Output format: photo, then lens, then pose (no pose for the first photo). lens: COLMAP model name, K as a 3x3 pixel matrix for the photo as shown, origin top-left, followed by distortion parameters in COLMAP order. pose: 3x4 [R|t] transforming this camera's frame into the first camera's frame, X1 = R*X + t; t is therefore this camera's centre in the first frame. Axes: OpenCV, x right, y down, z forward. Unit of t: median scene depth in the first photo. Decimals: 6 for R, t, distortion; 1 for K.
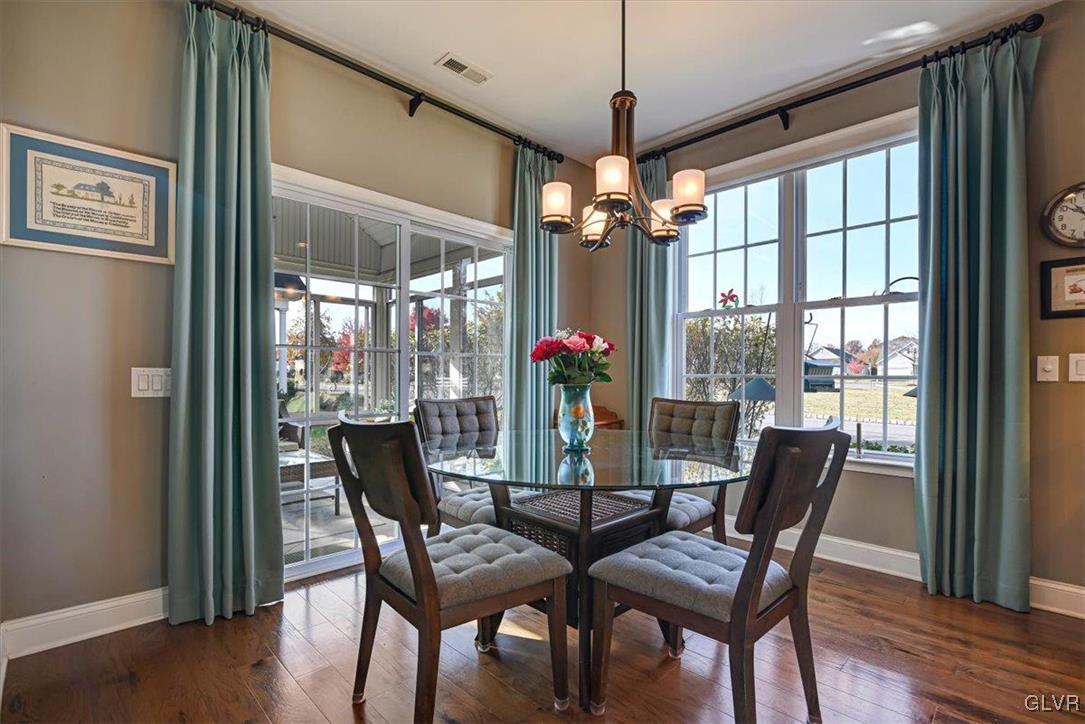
lens RADIAL K [[499.4, 0, 545.4], [0, 499.4, 383.7], [0, 0, 1]] dist [-0.017880, 0.001537]
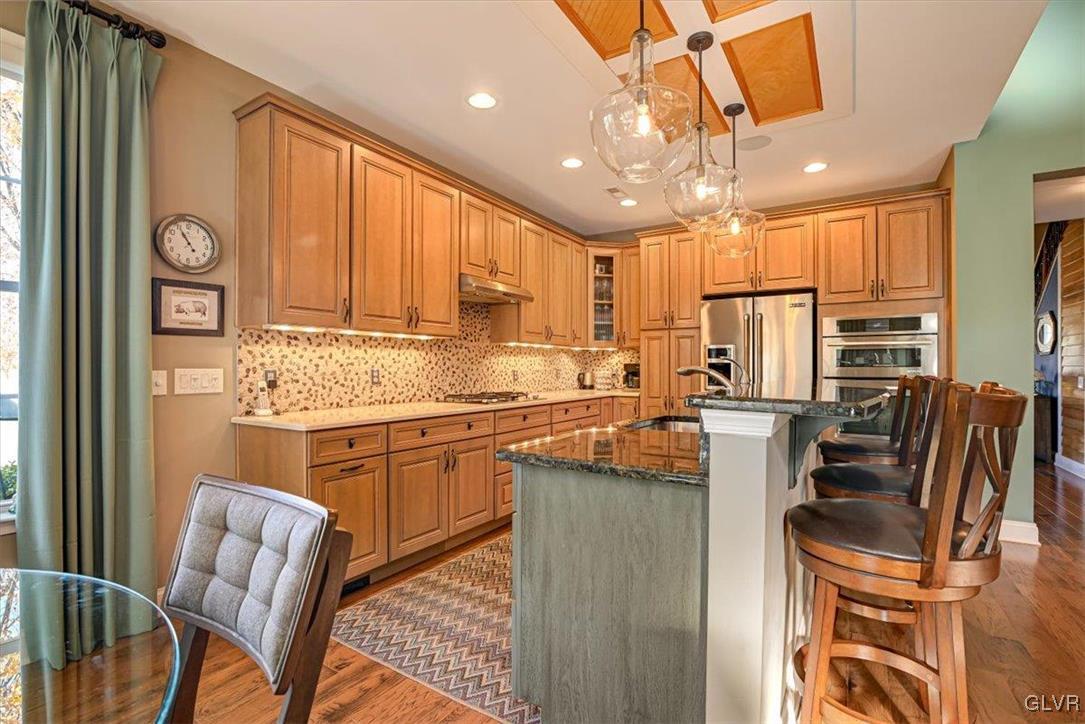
lens RADIAL K [[499.4, 0, 539.1], [0, 499.4, 366.2], [0, 0, 1]] dist [-0.017880, 0.001537]
pose [[-0.218043, -0.002579, 0.975936, -0.150742], [0.010672, 0.999930, 0.005027, -0.058614], [-0.975881, 0.011511, -0.218000, 0.423243]]
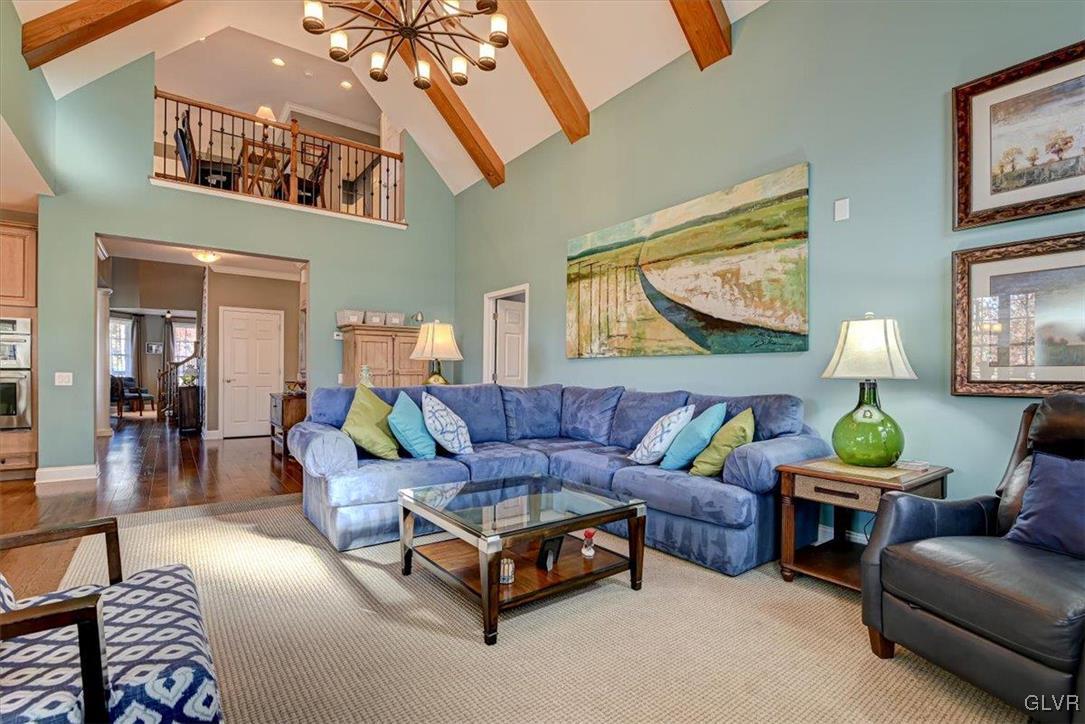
lens RADIAL K [[499.4, 0, 545.9], [0, 499.4, 368.5], [0, 0, 1]] dist [-0.017880, 0.001537]
pose [[-0.992547, -0.009802, 0.121466, -1.268101], [-0.009946, 0.999950, -0.000572, -0.016021], [-0.121454, -0.001776, -0.992595, 0.606492]]
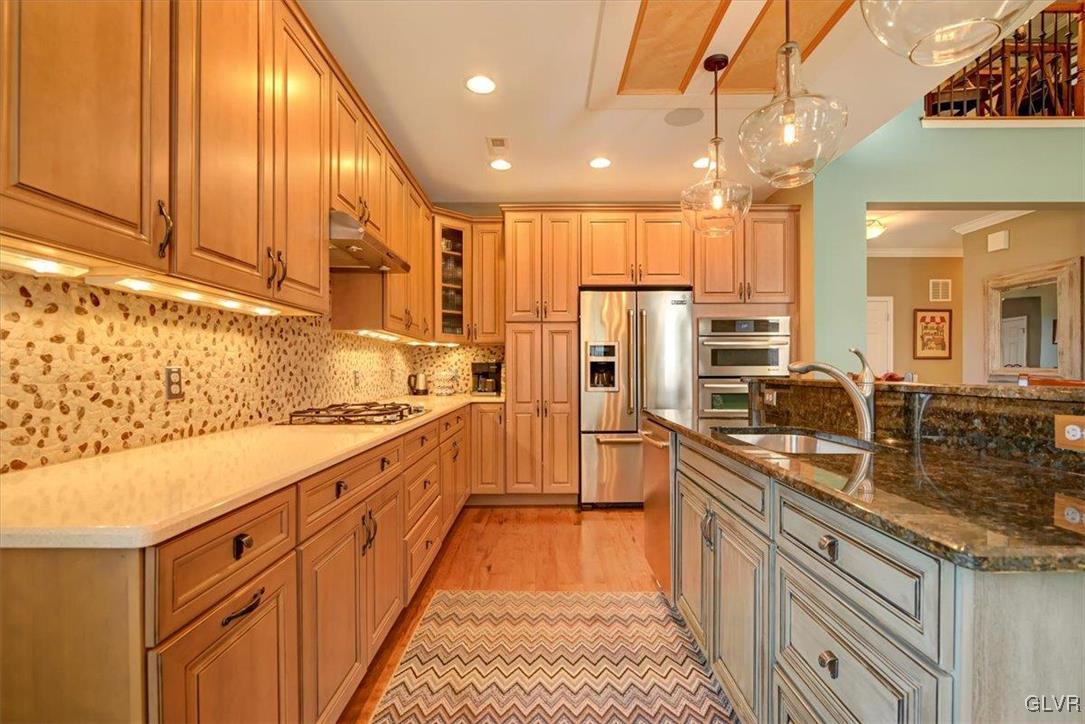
lens RADIAL K [[499.4, 0, 541.6], [0, 499.4, 369.4], [0, 0, 1]] dist [-0.017880, 0.001537]
pose [[-0.703830, -0.002654, 0.710364, 0.473326], [0.008294, 0.999894, 0.011953, -0.049734], [-0.710320, 0.014305, -0.703733, 0.693154]]
